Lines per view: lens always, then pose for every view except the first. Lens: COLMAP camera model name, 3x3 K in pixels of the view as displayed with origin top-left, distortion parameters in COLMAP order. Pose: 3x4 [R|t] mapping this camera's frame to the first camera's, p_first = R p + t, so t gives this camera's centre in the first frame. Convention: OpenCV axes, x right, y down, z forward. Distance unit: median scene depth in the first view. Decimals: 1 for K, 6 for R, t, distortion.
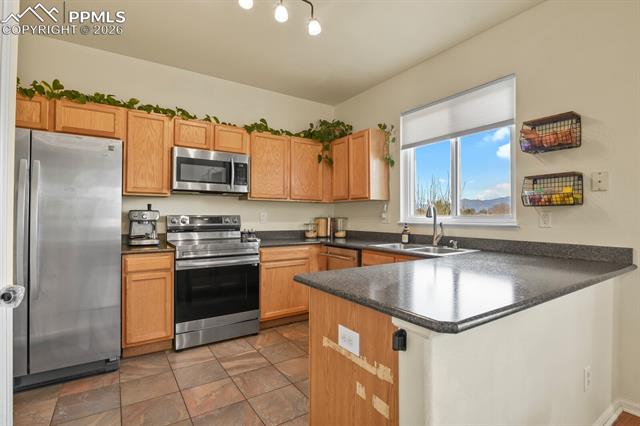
lens RADIAL K [[308.6, 0, 323.3], [0, 308.6, 213.1], [0, 0, 1]] dist [-0.009924, 0.000233]
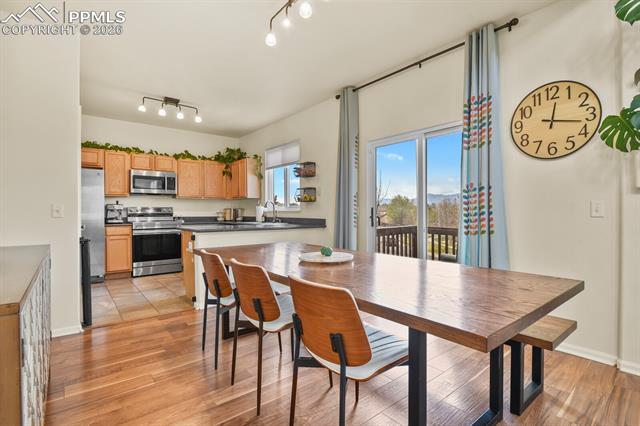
lens RADIAL K [[308.6, 0, 323.3], [0, 308.6, 213.1], [0, 0, 1]] dist [-0.009924, 0.000233]
pose [[0.995184, -0.003896, 0.097948, 0.428919], [0.002211, 0.999848, 0.017312, 0.013809], [-0.098000, -0.017012, 0.995041, -0.849515]]
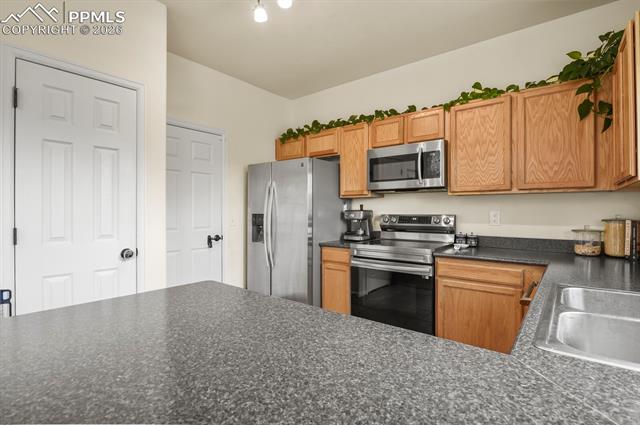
lens RADIAL K [[320.0, 0, 323.5], [0, 320.0, 213.3], [0, 0, 1]] dist [-0.018223, -0.000385]
pose [[0.287302, 0.001562, -0.957839, 0.465447], [0.010991, 0.999927, 0.004927, -0.005139], [0.957777, -0.011943, 0.287264, 0.480937]]
